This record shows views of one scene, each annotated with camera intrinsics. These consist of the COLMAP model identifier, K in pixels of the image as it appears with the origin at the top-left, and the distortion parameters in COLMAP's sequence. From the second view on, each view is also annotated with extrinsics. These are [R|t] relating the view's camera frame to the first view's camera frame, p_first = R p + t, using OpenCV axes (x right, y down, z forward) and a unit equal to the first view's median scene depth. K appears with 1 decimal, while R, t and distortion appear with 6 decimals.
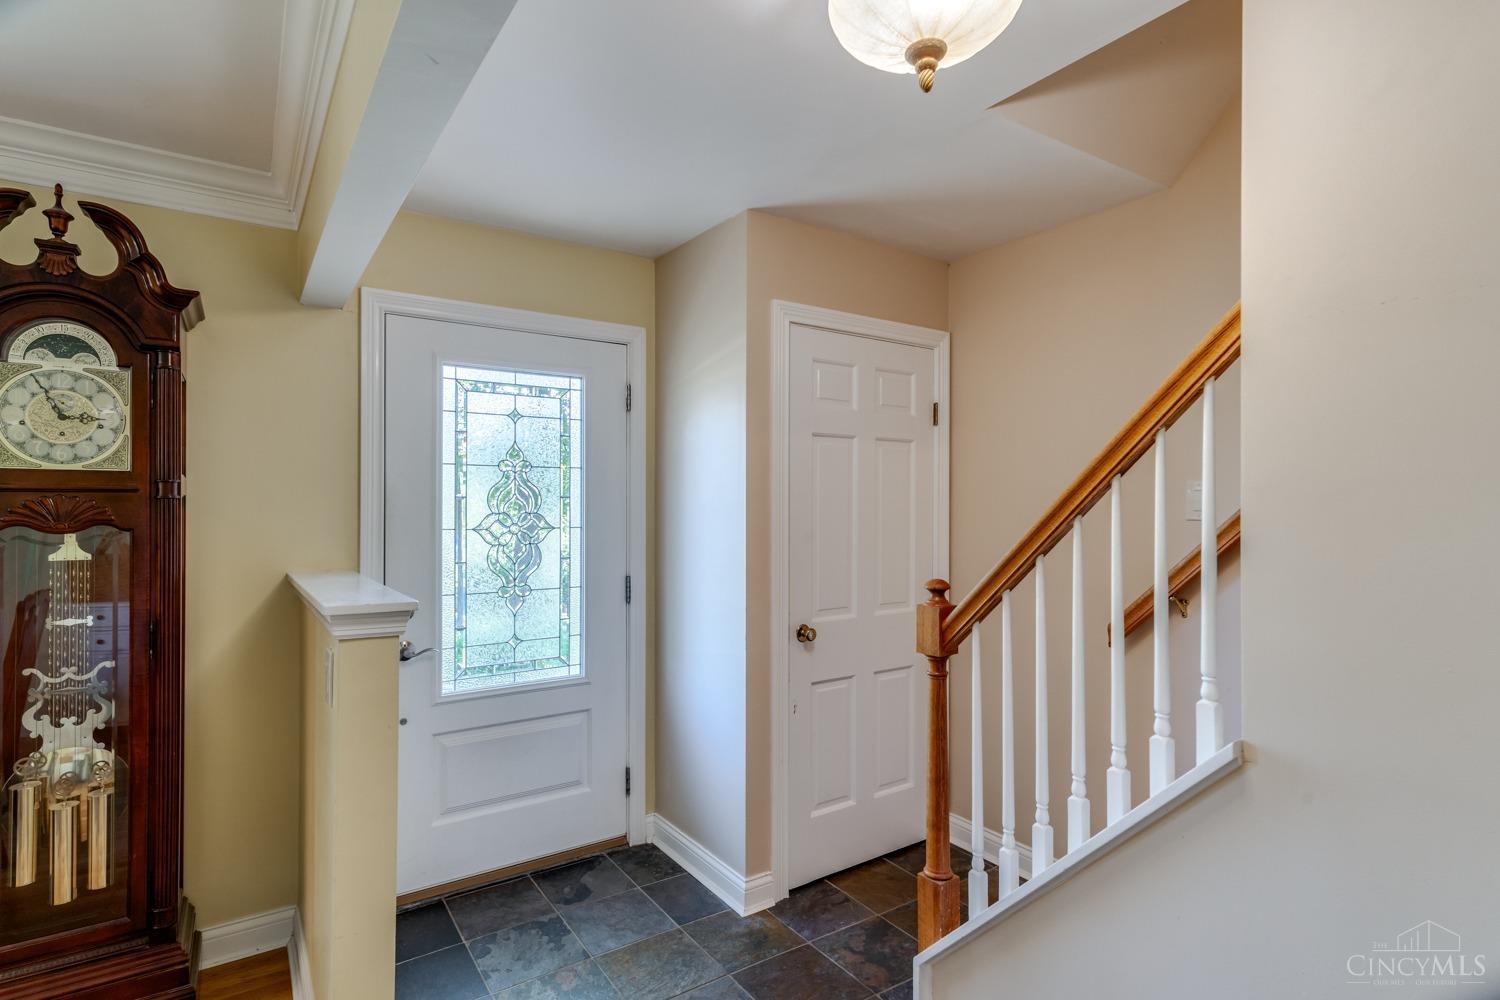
lens RADIAL K [[752.7, 0, 747.7], [0, 752.7, 504.0], [0, 0, 1]] dist [0.003335, 0.000201]
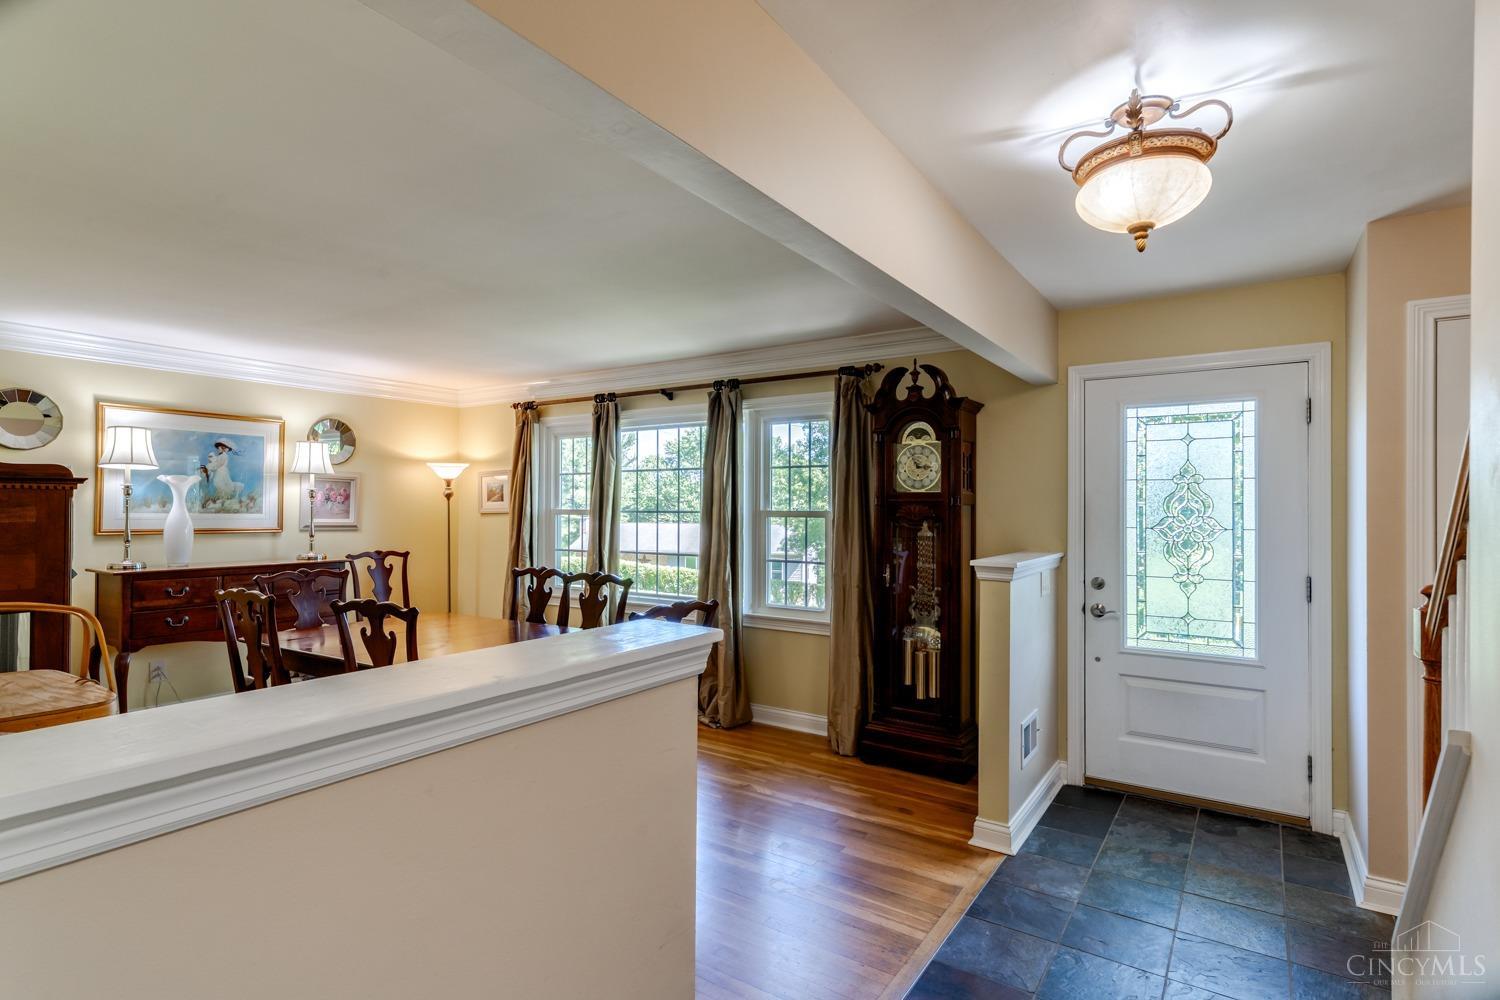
lens RADIAL K [[752.7, 0, 747.1], [0, 752.7, 503.1], [0, 0, 1]] dist [0.003335, 0.000201]
pose [[0.375773, -0.005187, -0.926697, 0.622386], [-0.003028, 0.999972, -0.006825, 0.000689], [0.926707, 0.005371, 0.375746, -0.168741]]
